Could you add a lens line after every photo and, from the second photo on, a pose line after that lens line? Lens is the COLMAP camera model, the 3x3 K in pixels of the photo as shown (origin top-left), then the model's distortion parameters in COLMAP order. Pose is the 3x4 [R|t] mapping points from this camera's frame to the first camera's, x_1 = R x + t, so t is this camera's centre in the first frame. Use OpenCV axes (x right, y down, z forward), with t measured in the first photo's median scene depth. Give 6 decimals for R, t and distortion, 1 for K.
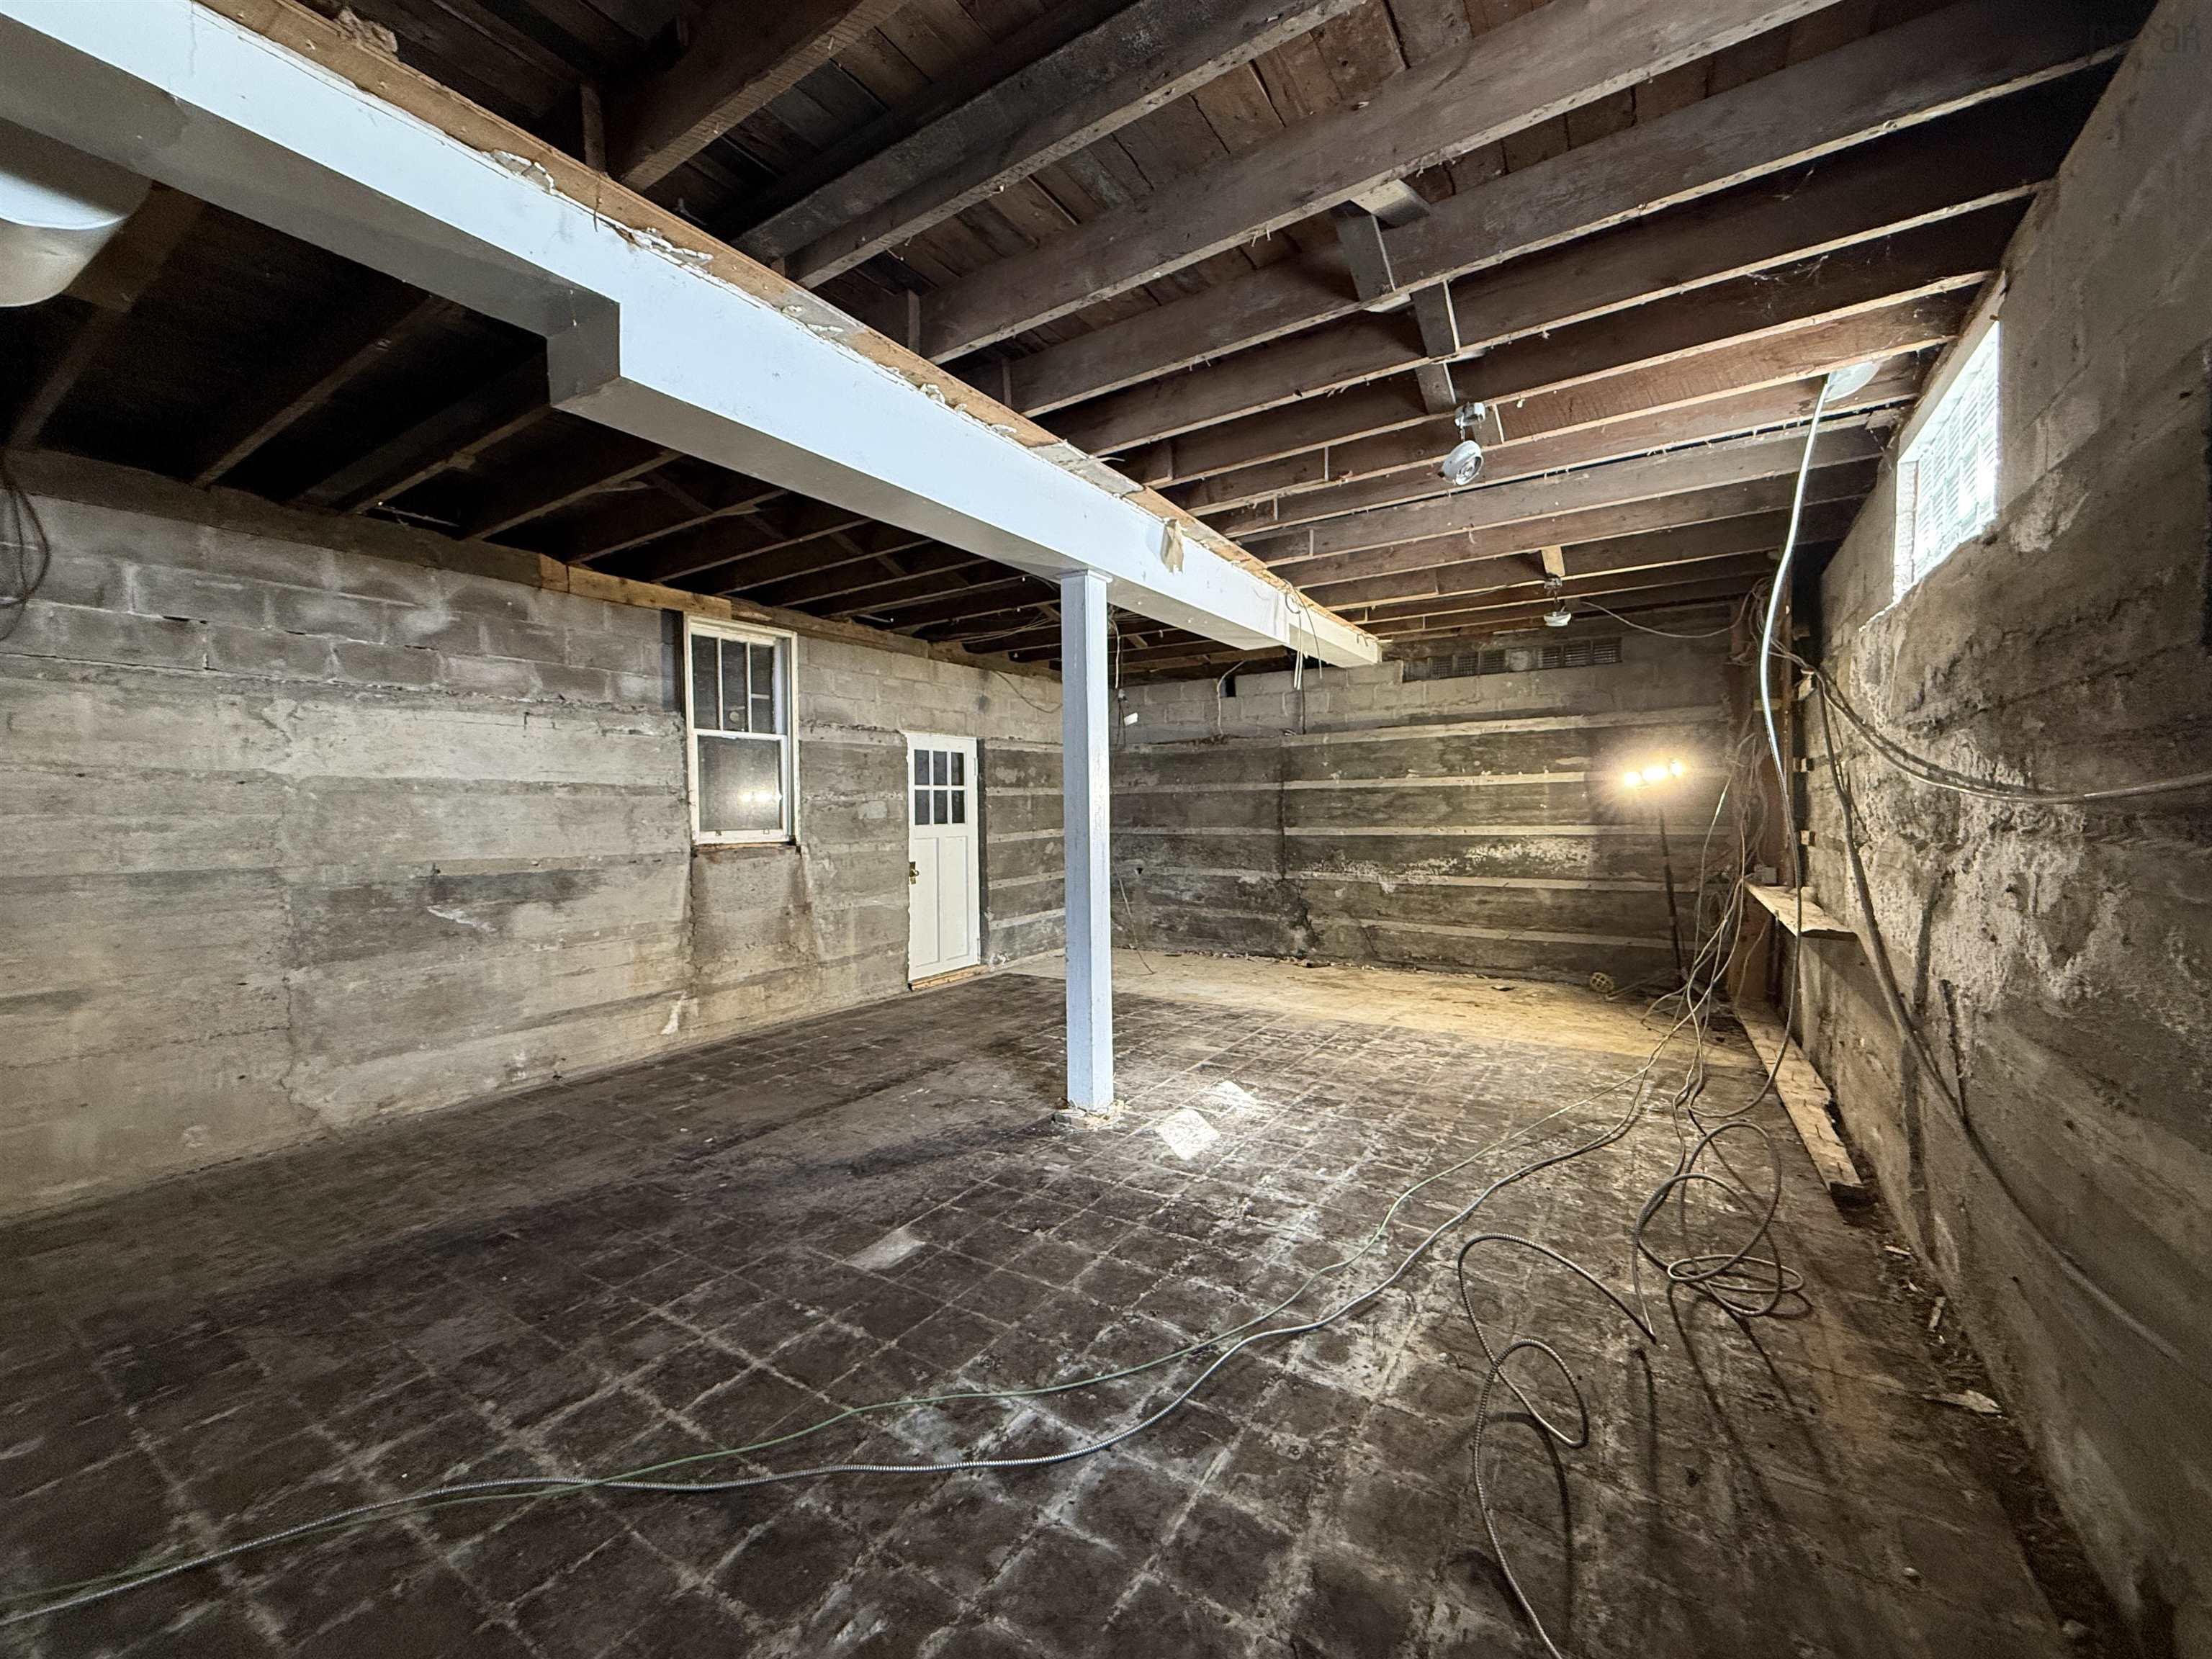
lens RADIAL K [[878.4, 0, 1102.7], [0, 878.4, 827.4], [0, 0, 1]] dist [0.000701, -0.000314]
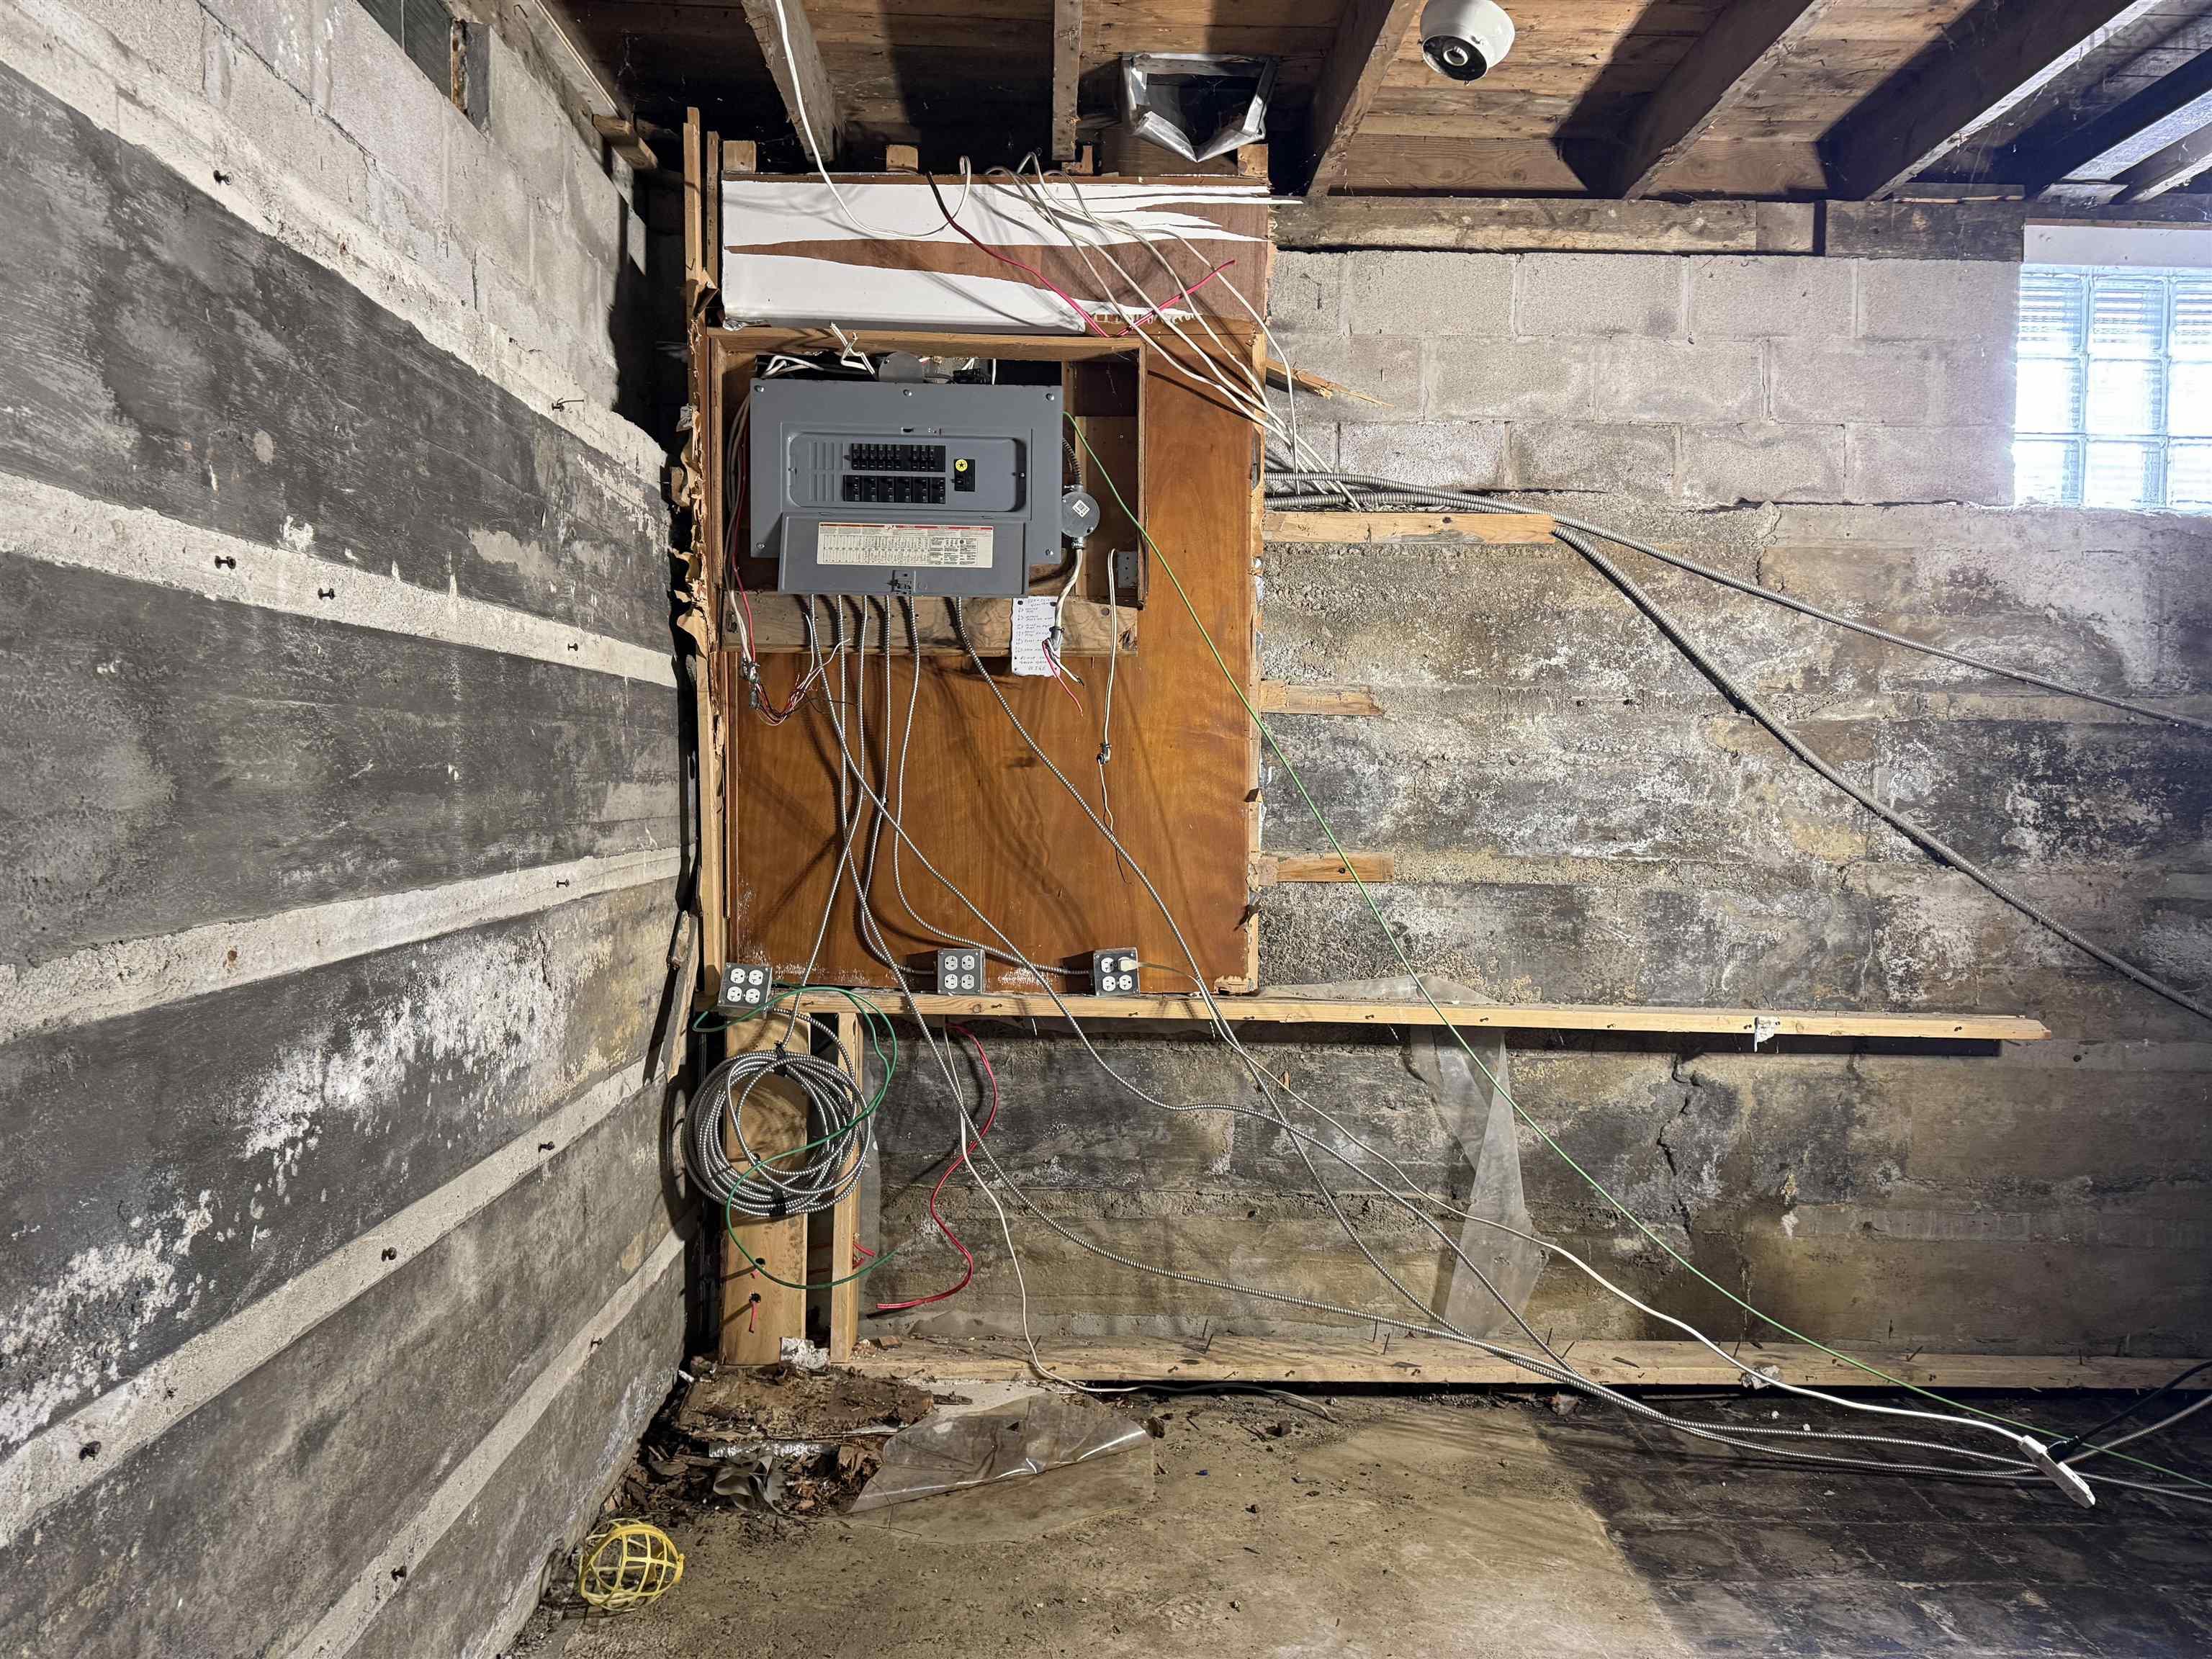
lens RADIAL K [[1554.3, 0, 1106.0], [0, 1554.3, 829.5], [0, 0, 1]] dist [0.082221, -0.101800]
pose [[-0.557125, -0.024519, 0.830067, 0.226424], [0.004088, 0.999471, 0.032266, -0.032289], [-0.830419, 0.021369, -0.556730, 1.555951]]
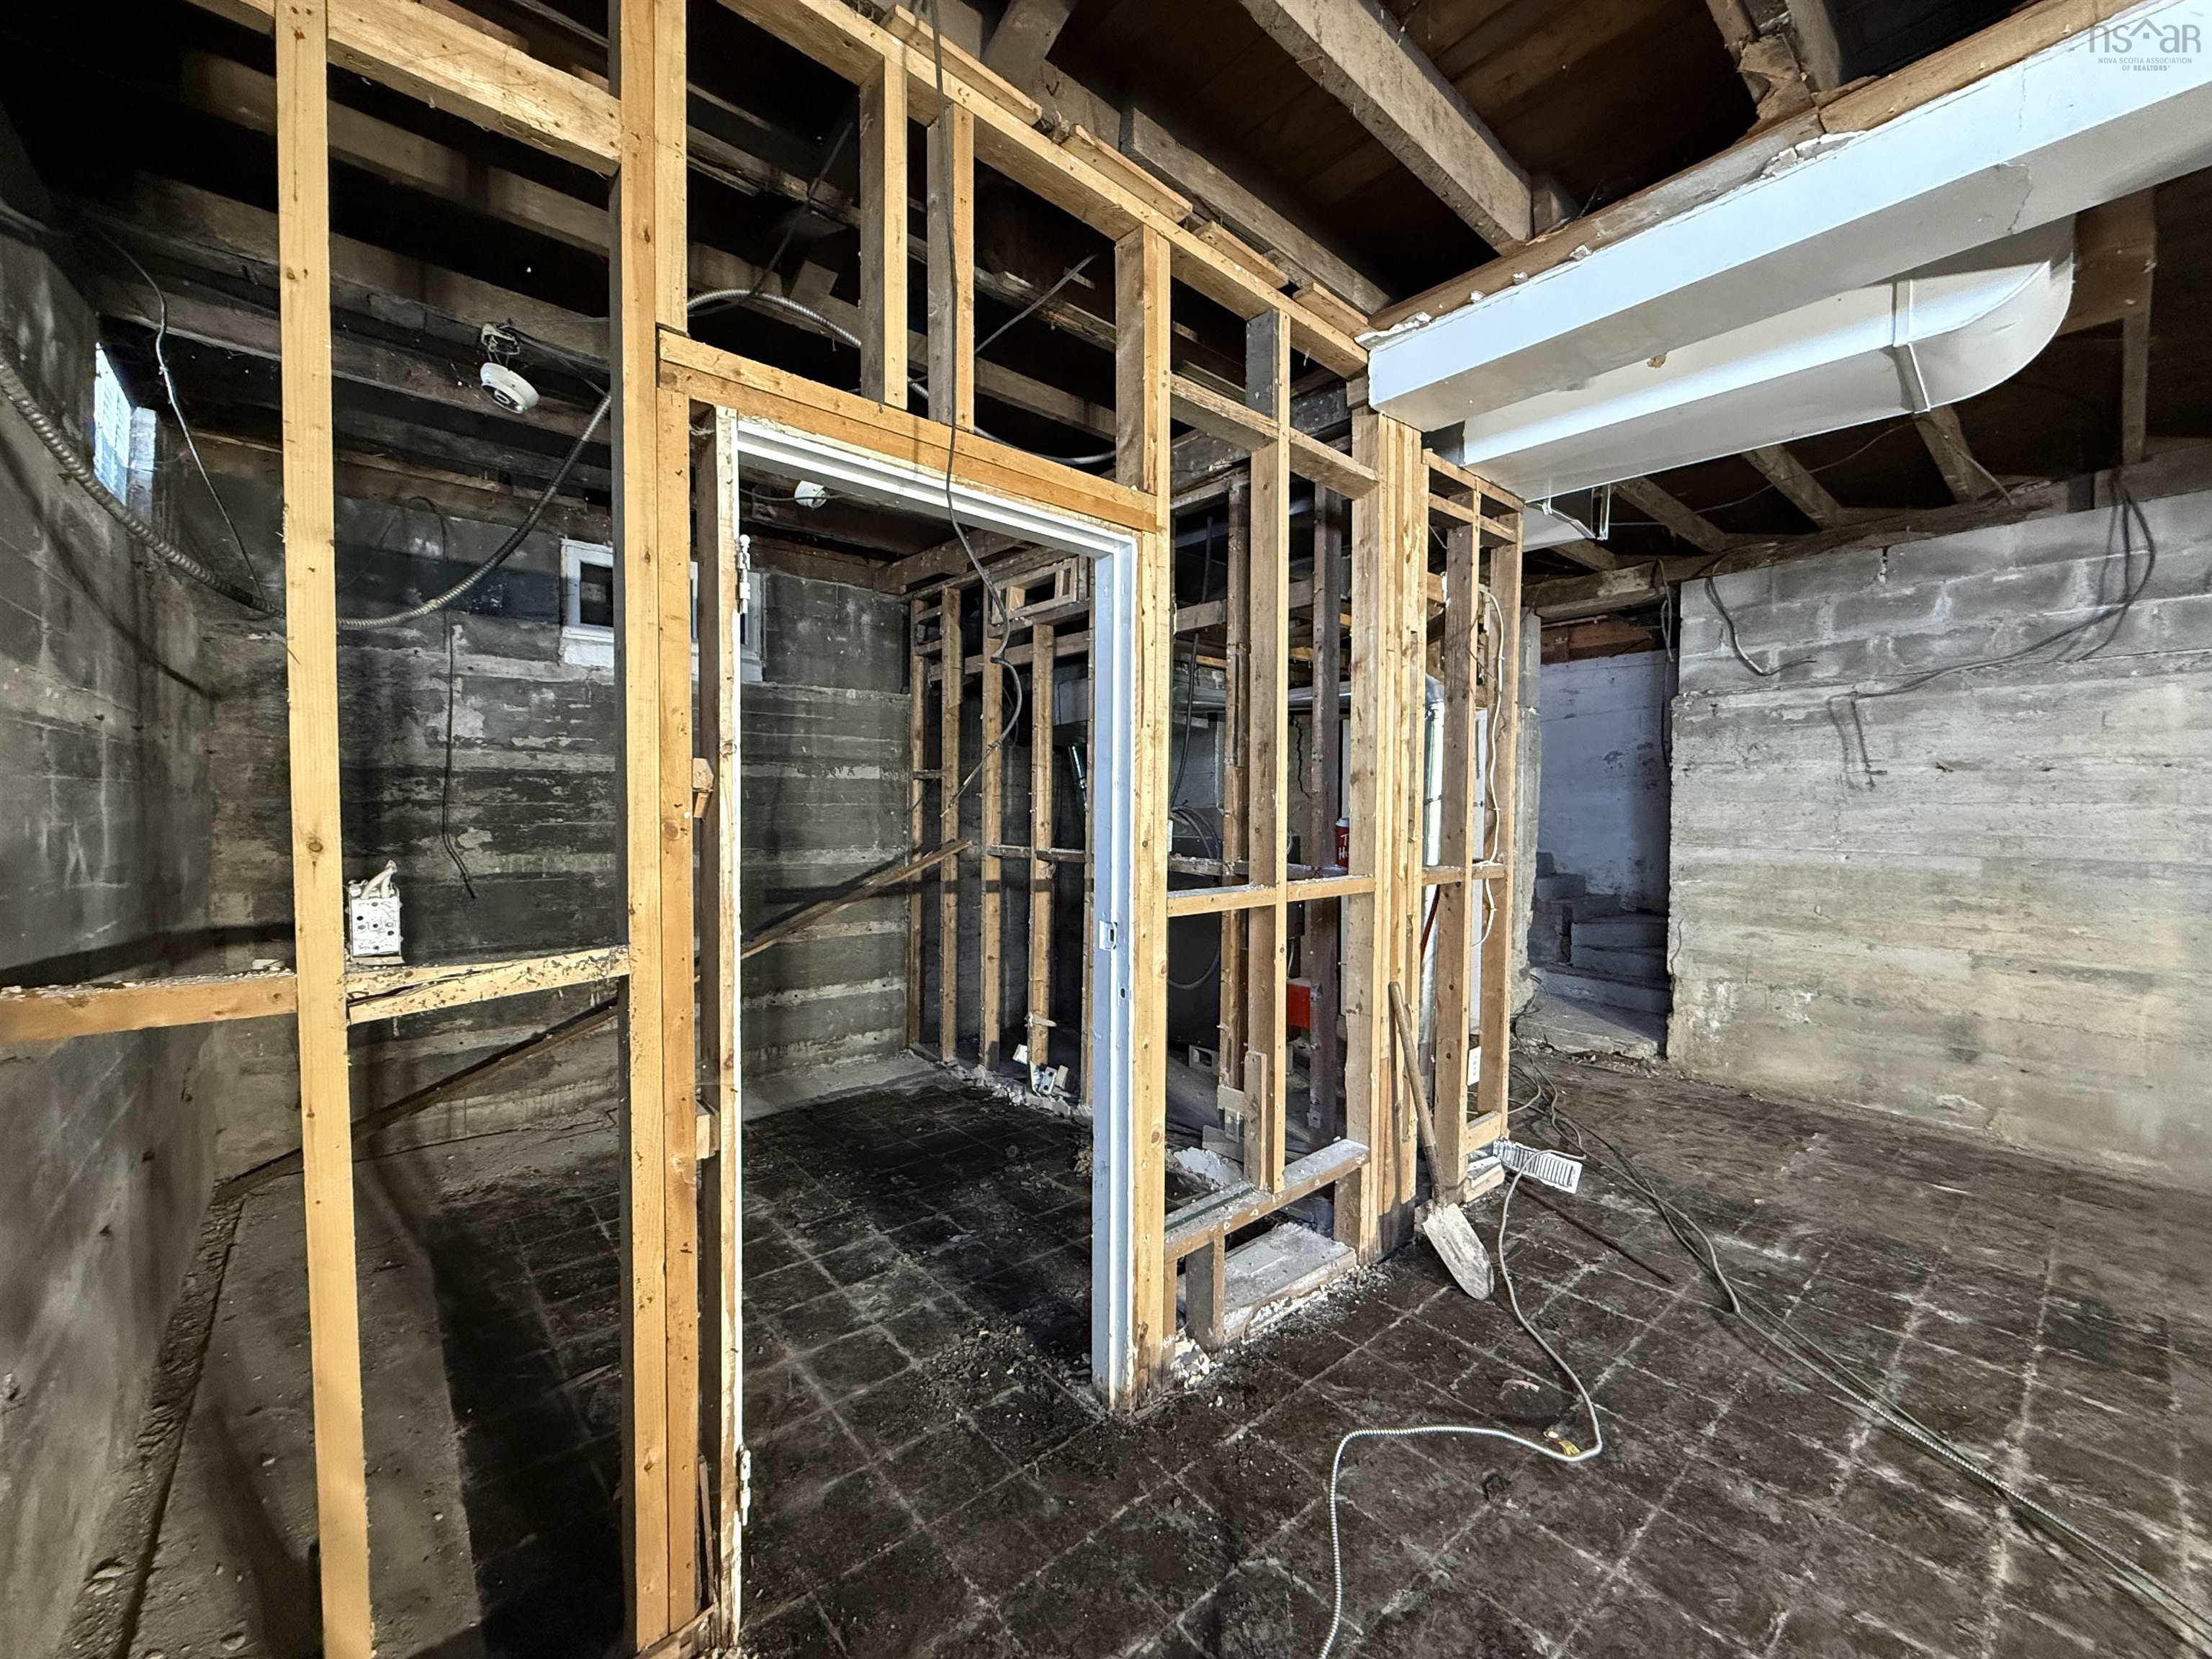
lens RADIAL K [[874.4, 0, 1104.2], [0, 874.4, 828.5], [0, 0, 1]] dist [-0.002294, -0.000156]
pose [[-0.286163, 0.033905, -0.957581, 0.109077], [-0.021471, 0.998896, 0.041785, -0.001421], [0.957940, 0.032518, -0.285119, 0.076517]]
